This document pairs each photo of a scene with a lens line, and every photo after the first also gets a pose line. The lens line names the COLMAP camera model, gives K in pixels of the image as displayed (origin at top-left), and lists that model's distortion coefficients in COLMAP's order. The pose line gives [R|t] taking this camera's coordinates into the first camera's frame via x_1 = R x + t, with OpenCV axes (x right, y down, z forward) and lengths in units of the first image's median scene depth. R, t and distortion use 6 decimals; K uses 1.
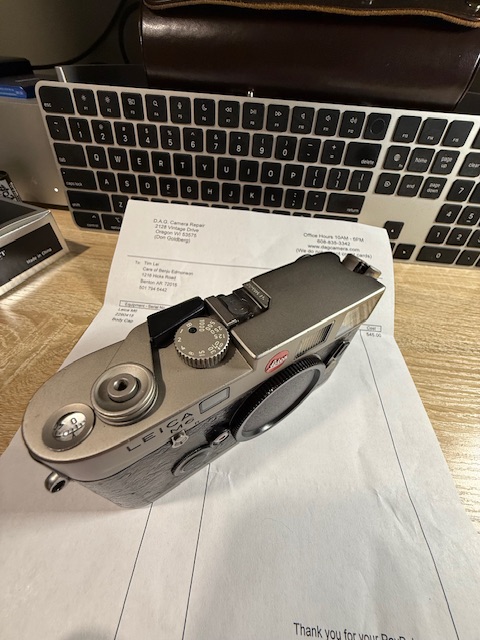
lens RADIAL K [[257.8, 0, 240.0], [0, 257.8, 320.0], [0, 0, 1]] dist [0.000698, 0.000179]
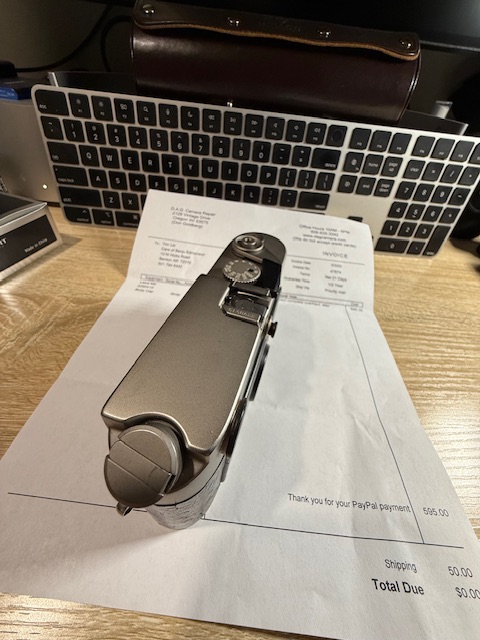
lens RADIAL K [[257.8, 0, 240.0], [0, 257.8, 320.0], [0, 0, 1]] dist [0.000698, 0.000179]
pose [[0.995865, -0.029521, 0.085919, -0.039703], [0.031531, 0.999257, -0.022142, 0.107714], [-0.085202, 0.024760, 0.996056, -0.122186]]
